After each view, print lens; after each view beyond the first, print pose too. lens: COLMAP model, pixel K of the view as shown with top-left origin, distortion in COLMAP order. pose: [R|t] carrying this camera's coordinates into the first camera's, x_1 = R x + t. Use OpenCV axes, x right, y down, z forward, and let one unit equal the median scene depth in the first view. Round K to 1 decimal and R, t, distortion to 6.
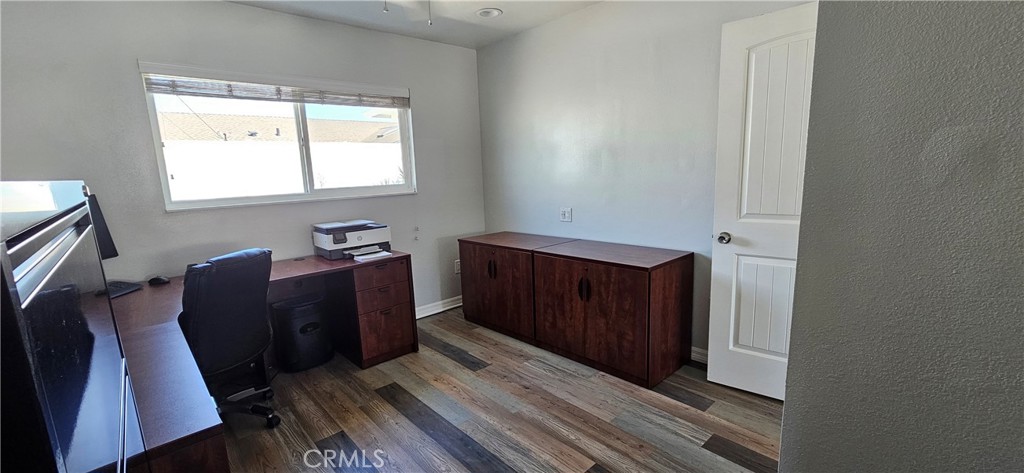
lens RADIAL K [[420.2, 0, 510.8], [0, 420.2, 236.4], [0, 0, 1]] dist [0.003073, -0.000529]
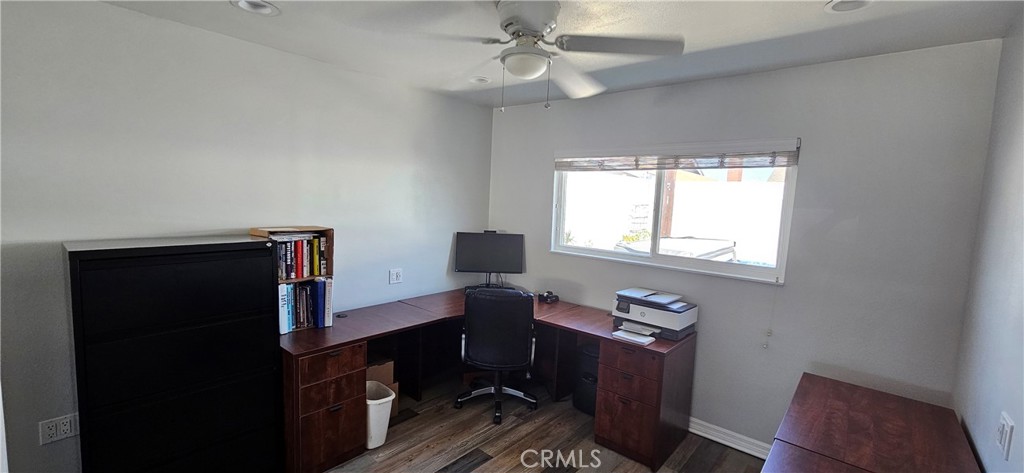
lens RADIAL K [[420.2, 0, 507.7], [0, 420.2, 239.9], [0, 0, 1]] dist [0.003073, -0.000529]
pose [[0.114601, 0.143928, -0.982930, 0.532169], [-0.204037, 0.971764, 0.118504, -0.220513], [0.972232, 0.186973, 0.140732, 0.596308]]
